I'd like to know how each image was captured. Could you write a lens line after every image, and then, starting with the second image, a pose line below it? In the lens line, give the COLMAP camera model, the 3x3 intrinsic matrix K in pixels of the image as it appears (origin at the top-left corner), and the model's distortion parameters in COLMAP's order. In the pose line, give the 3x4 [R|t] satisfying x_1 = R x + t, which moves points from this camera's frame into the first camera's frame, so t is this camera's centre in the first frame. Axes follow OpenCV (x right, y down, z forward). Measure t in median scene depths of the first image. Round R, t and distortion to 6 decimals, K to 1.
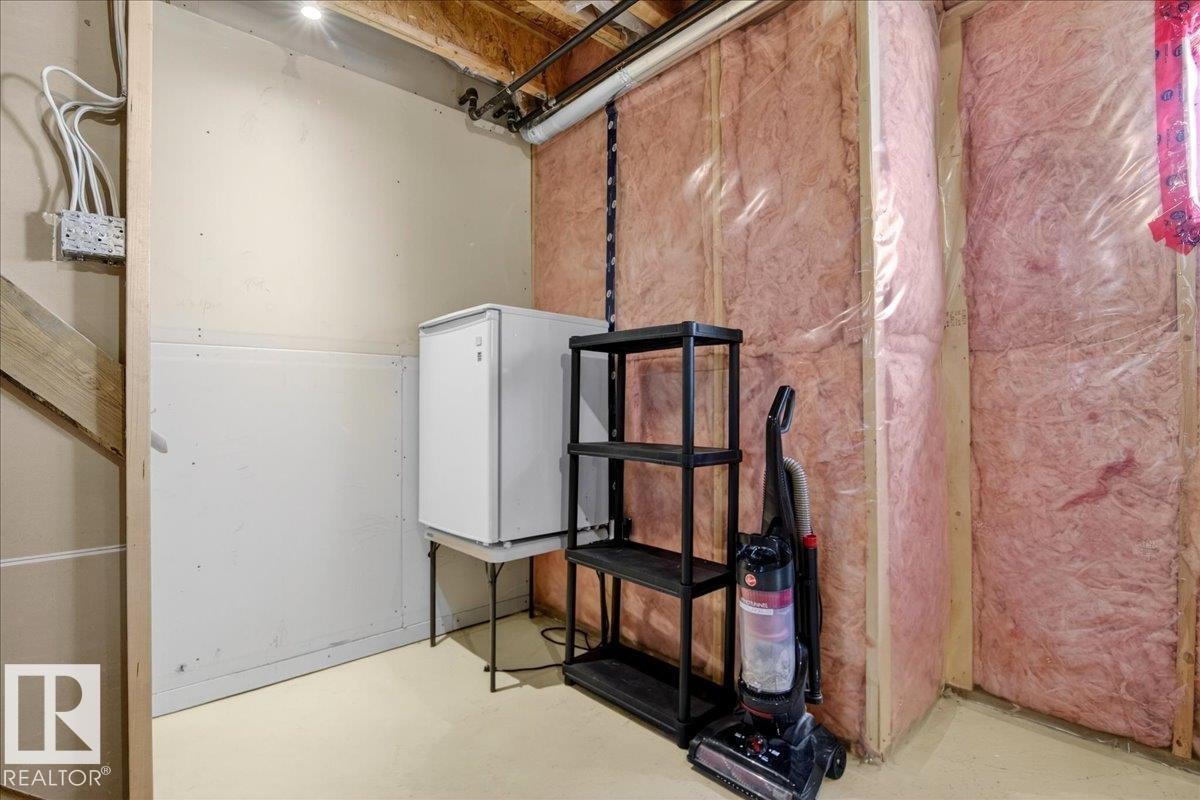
lens RADIAL K [[570.7, 0, 606.2], [0, 570.7, 394.2], [0, 0, 1]] dist [-0.000987, -0.000479]
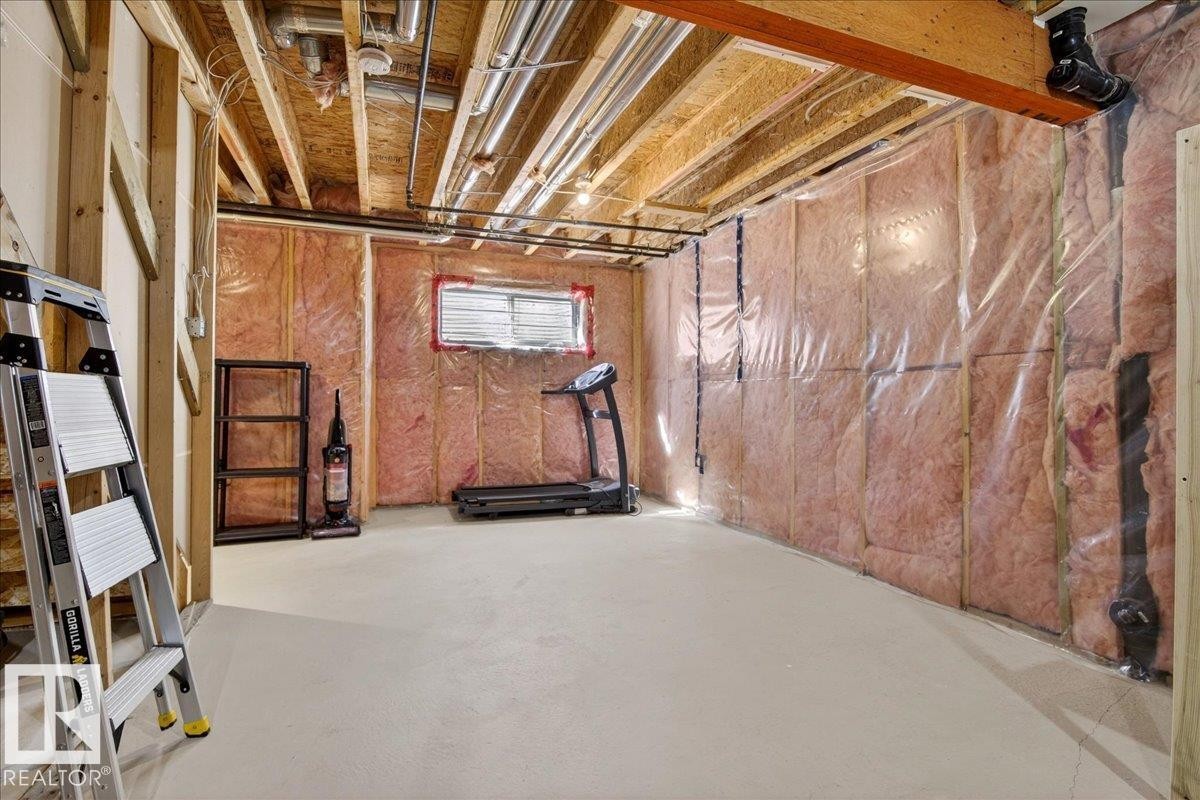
lens RADIAL K [[570.7, 0, 606.2], [0, 570.7, 394.2], [0, 0, 1]] dist [-0.000987, -0.000479]
pose [[0.354392, 0.016956, 0.934943, -1.653047], [-0.021431, 0.999720, -0.010007, 0.008296], [-0.934851, -0.016490, 0.354656, -1.053253]]
